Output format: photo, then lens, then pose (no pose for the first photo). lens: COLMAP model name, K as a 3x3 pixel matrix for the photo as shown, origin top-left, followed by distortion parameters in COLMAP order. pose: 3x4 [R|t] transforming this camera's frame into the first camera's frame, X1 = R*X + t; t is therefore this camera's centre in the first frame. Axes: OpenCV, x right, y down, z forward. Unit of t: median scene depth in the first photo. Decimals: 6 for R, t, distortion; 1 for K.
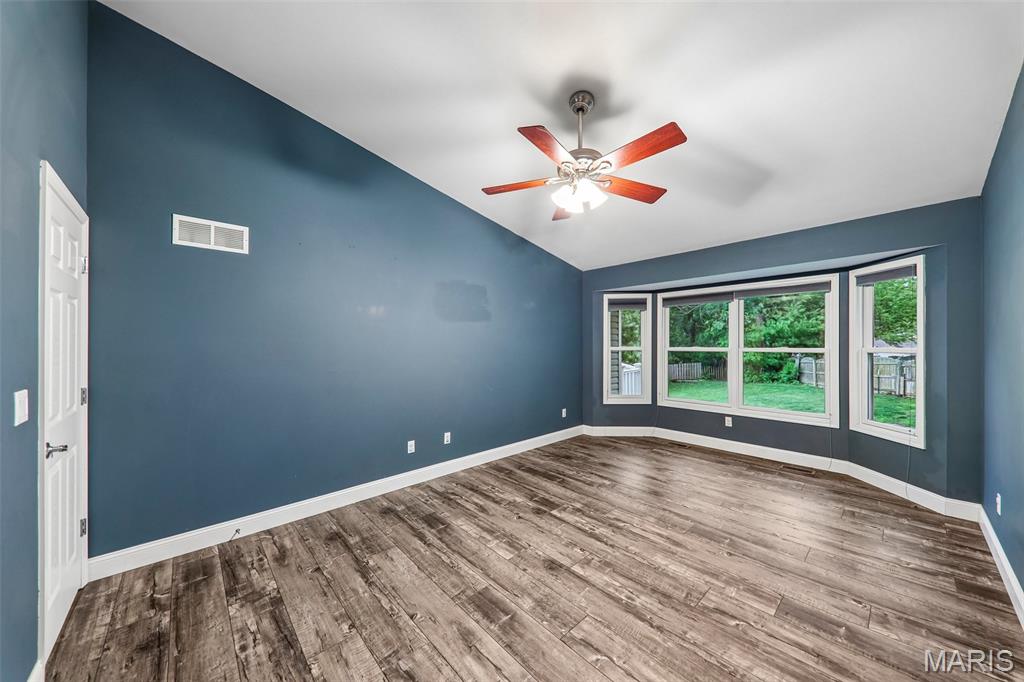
lens RADIAL K [[358.1, 0, 512.1], [0, 358.1, 340.2], [0, 0, 1]] dist [0.009742, -0.002862]
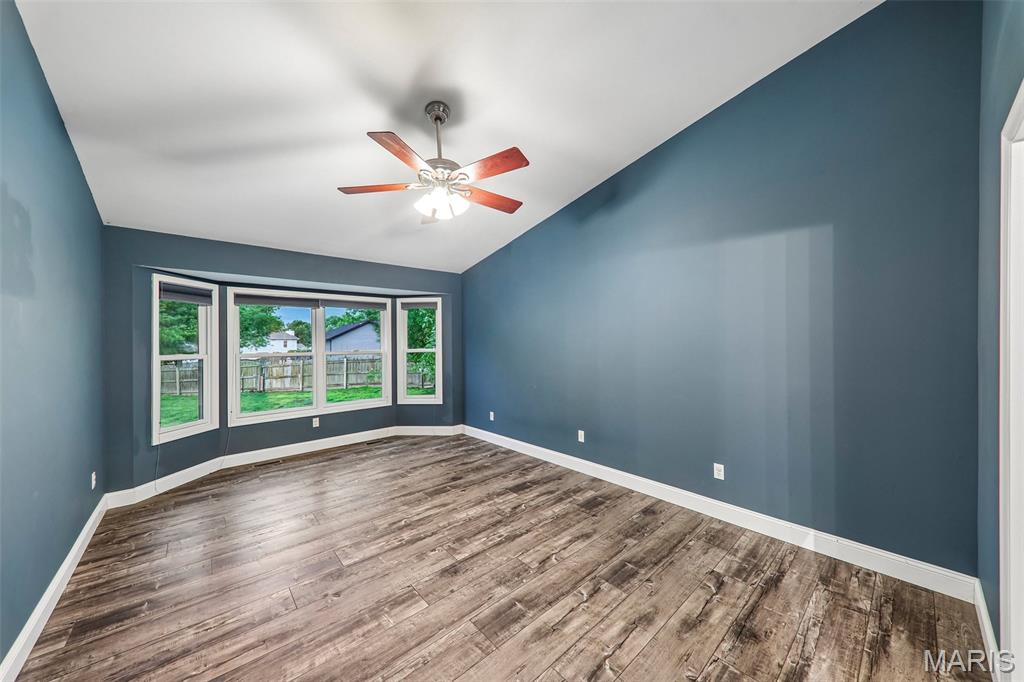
lens RADIAL K [[358.1, 0, 511.8], [0, 358.1, 344.6], [0, 0, 1]] dist [0.009742, -0.002862]
pose [[0.007147, 0.002317, 0.999972, -0.655518], [0.005447, 0.999982, -0.002356, 0.006792], [-0.999960, 0.005464, 0.007134, 0.617193]]
